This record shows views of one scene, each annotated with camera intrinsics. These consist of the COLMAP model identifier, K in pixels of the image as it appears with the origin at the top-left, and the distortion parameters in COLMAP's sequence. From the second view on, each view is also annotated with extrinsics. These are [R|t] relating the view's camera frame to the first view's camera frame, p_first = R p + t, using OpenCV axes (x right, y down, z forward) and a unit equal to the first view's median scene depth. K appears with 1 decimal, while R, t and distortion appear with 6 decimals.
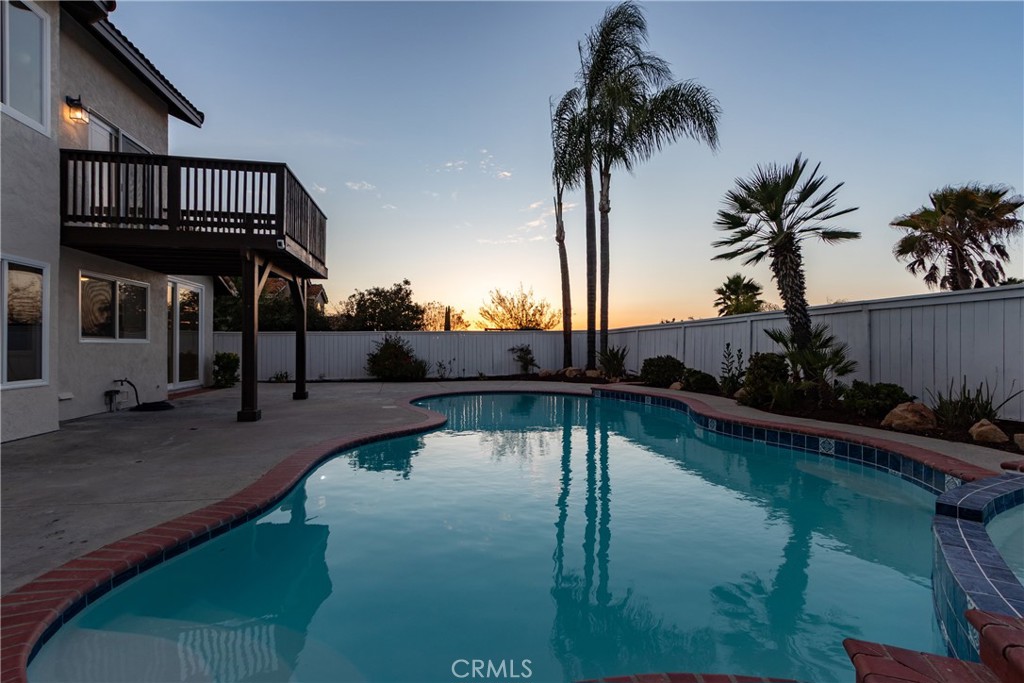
lens RADIAL K [[466.1, 0, 501.8], [0, 466.1, 345.3], [0, 0, 1]] dist [0.007874, -0.002276]
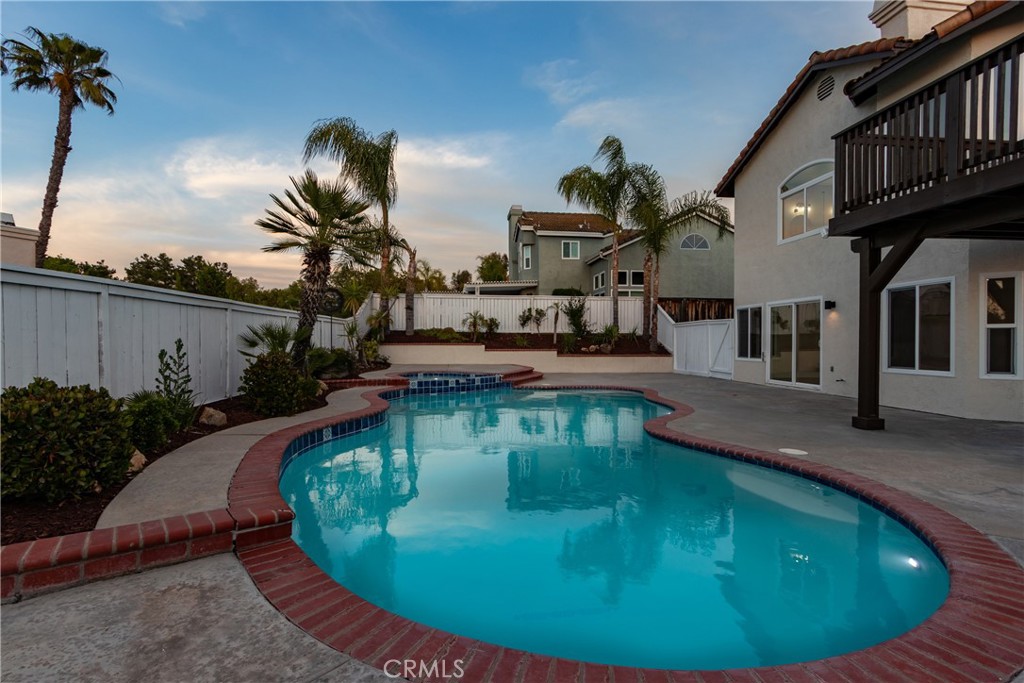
lens RADIAL K [[466.1, 0, 500.4], [0, 466.1, 346.4], [0, 0, 1]] dist [0.007874, -0.002276]
pose [[-0.997939, -0.003046, 0.064103, 0.048781], [-0.002456, 0.999954, 0.009283, -0.001192], [-0.064128, 0.009106, -0.997900, 0.915194]]
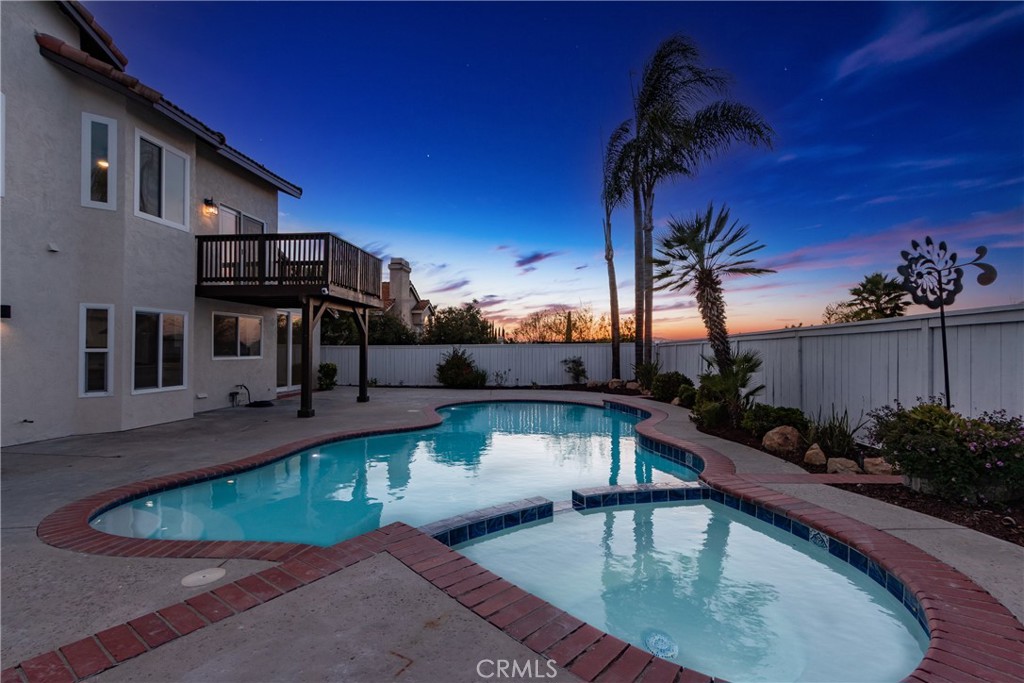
lens RADIAL K [[466.1, 0, 502.6], [0, 466.1, 344.5], [0, 0, 1]] dist [0.007874, -0.002276]
pose [[0.961403, -0.000172, -0.275143, 0.195995], [-0.002265, 0.999961, -0.008539, -0.021939], [0.275134, 0.008833, 0.961365, -0.089256]]
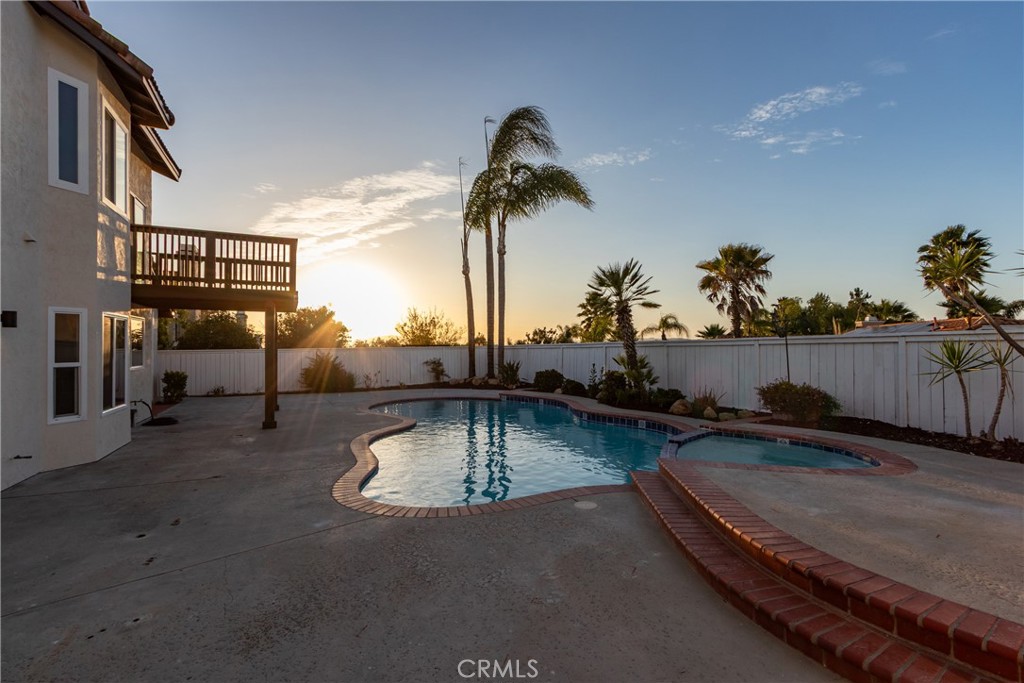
lens RADIAL K [[466.1, 0, 502.1], [0, 466.1, 343.5], [0, 0, 1]] dist [0.007874, -0.002276]
pose [[0.963625, -0.001742, 0.267252, -0.119813], [0.003615, 0.999972, -0.006518, -0.034068], [-0.267233, 0.007247, 0.963605, -0.226918]]
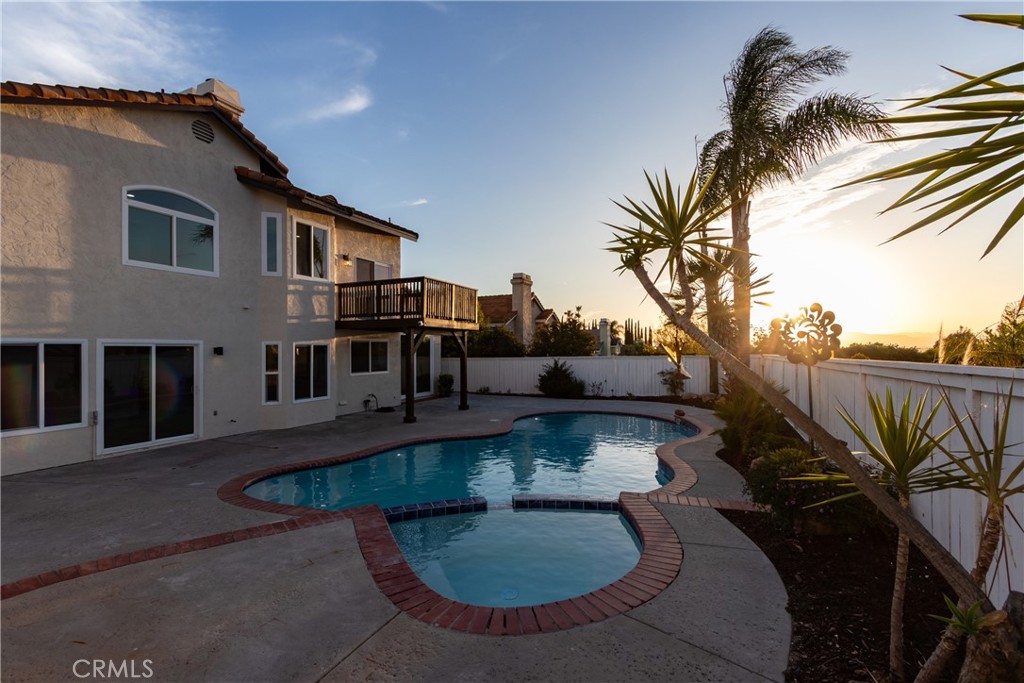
lens RADIAL K [[466.1, 0, 501.6], [0, 466.1, 346.0], [0, 0, 1]] dist [0.007874, -0.002276]
pose [[0.824649, -0.010305, -0.565551, 0.360242], [0.008841, 0.999947, -0.005328, -0.056077], [0.565576, -0.000606, 0.824696, -0.129105]]
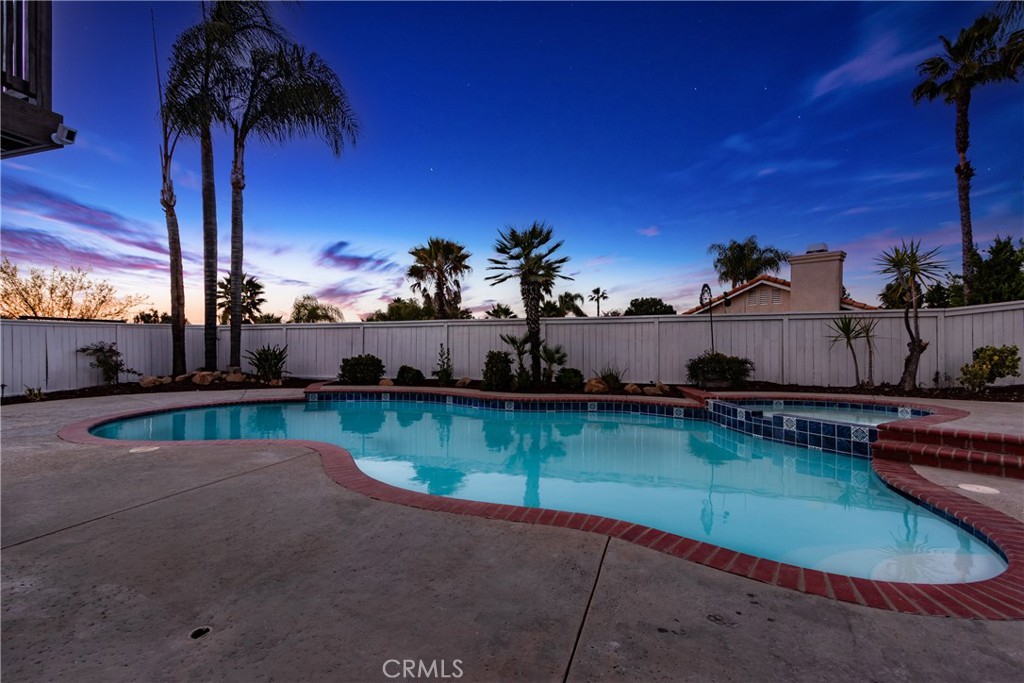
lens RADIAL K [[466.1, 0, 501.3], [0, 466.1, 346.7], [0, 0, 1]] dist [0.007874, -0.002276]
pose [[0.453670, -0.004575, 0.891158, -0.325940], [-0.004557, 0.999962, 0.007453, -0.003559], [-0.891158, -0.007442, 0.453631, 0.183297]]
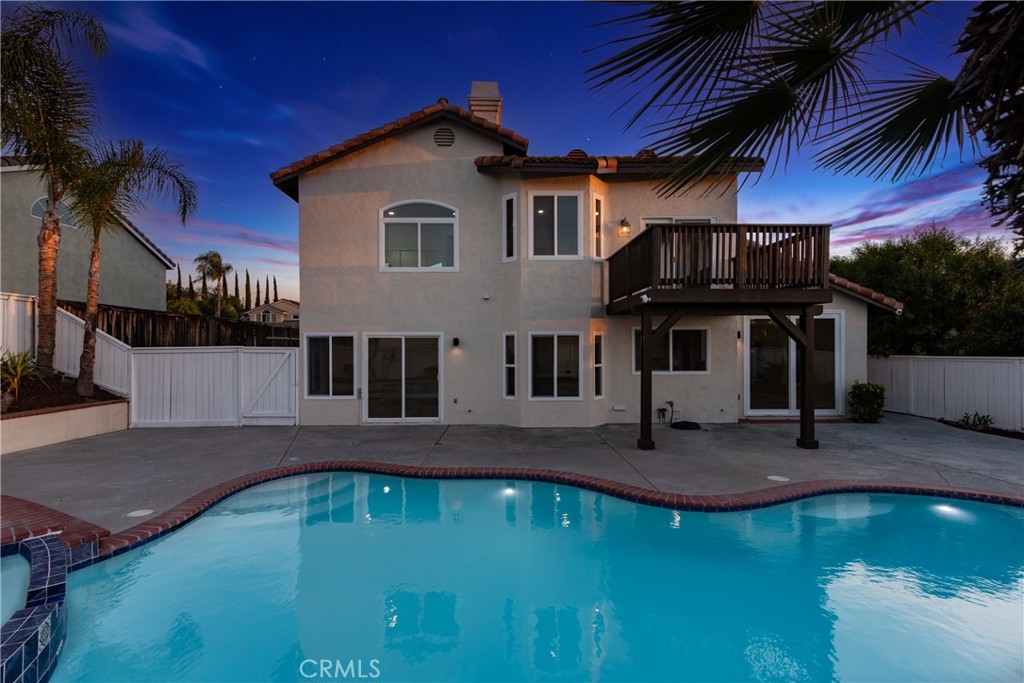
lens RADIAL K [[466.1, 0, 501.7], [0, 466.1, 344.3], [0, 0, 1]] dist [0.007874, -0.002276]
pose [[-0.142977, -0.007857, -0.989695, 0.326093], [0.005970, 0.999943, -0.008800, -0.045457], [0.989708, -0.007166, -0.142922, 0.382038]]
